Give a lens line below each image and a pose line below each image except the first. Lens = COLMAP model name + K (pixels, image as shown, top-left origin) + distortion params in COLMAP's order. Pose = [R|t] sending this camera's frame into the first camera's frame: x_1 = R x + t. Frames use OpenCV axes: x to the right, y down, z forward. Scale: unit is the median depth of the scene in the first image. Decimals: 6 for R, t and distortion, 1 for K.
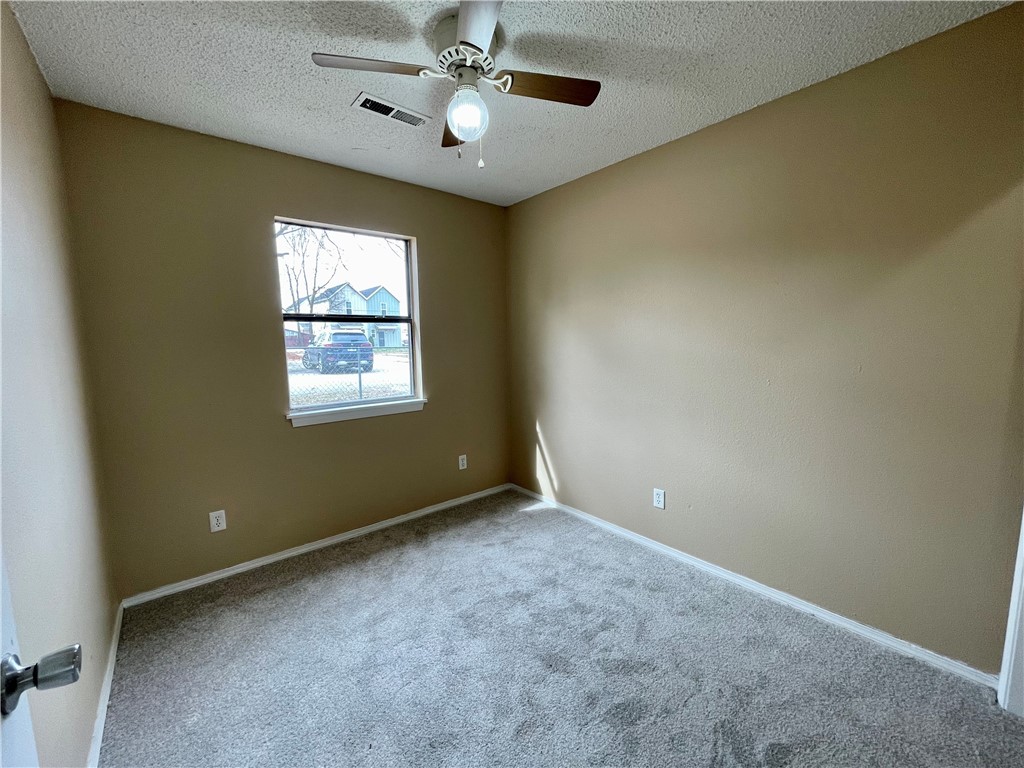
lens RADIAL K [[412.7, 0, 514.4], [0, 412.7, 386.0], [0, 0, 1]] dist [-0.003496, -0.000484]
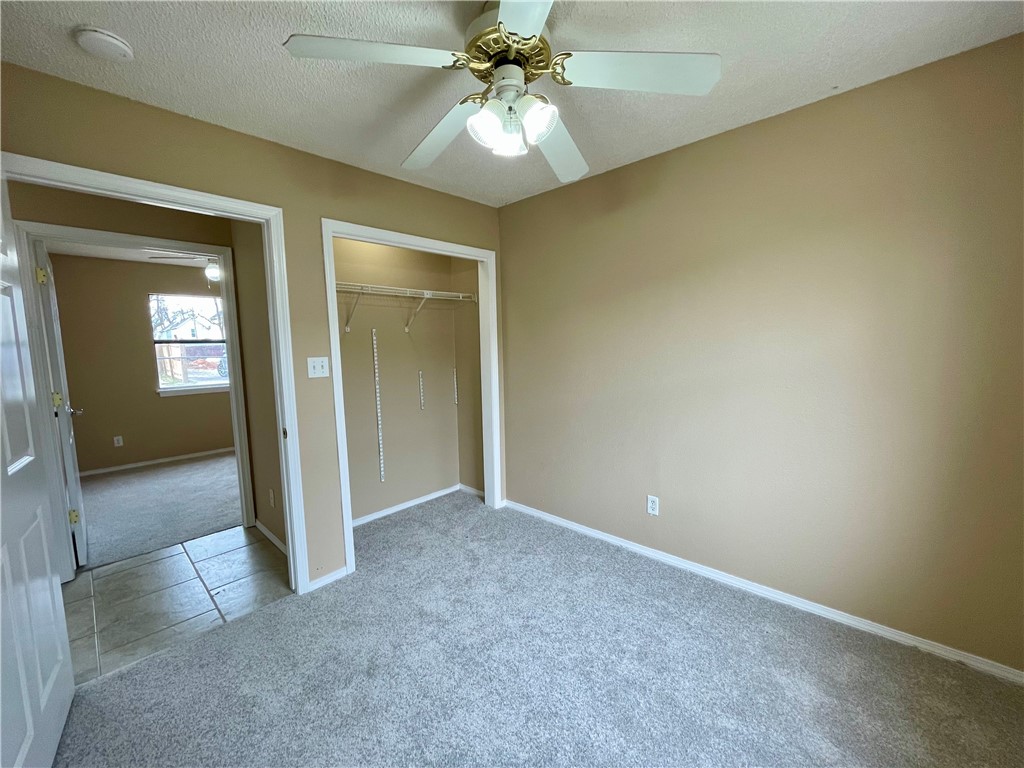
lens RADIAL K [[412.7, 0, 514.4], [0, 412.7, 386.0], [0, 0, 1]] dist [-0.003496, -0.000484]
pose [[0.993718, -0.031805, 0.107296, 0.925553], [0.032756, 0.999438, -0.007116, 0.115124], [-0.107009, 0.010586, 0.994202, -1.130735]]
